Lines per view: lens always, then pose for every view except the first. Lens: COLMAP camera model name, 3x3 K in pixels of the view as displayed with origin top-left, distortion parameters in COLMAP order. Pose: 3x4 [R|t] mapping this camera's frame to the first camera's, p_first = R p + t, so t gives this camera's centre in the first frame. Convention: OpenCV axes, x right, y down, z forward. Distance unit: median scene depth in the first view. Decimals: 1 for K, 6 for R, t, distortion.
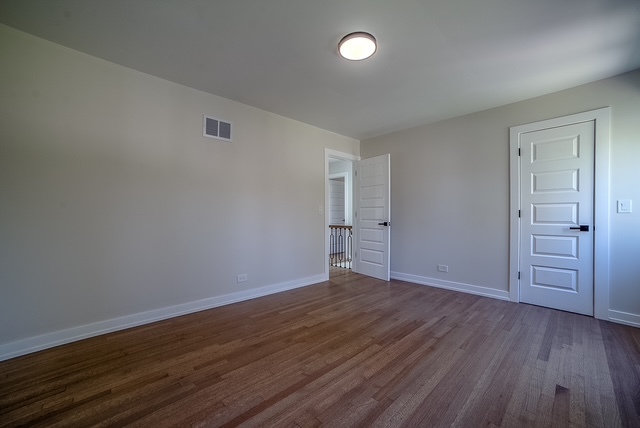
lens RADIAL K [[257.9, 0, 321.2], [0, 257.9, 217.7], [0, 0, 1]] dist [-0.000659, 0.000494]
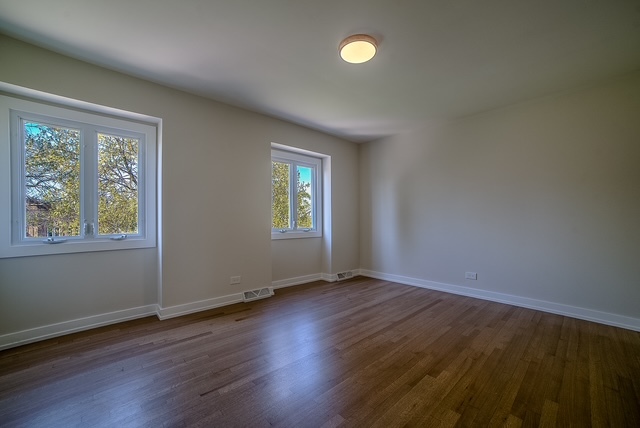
lens RADIAL K [[257.9, 0, 321.2], [0, 257.9, 217.7], [0, 0, 1]] dist [-0.000659, 0.000494]
pose [[-0.999714, -0.001573, 0.023854, 0.264342], [-0.001679, 0.999989, -0.004397, -0.005625], [-0.023847, -0.004436, -0.999706, 2.009246]]
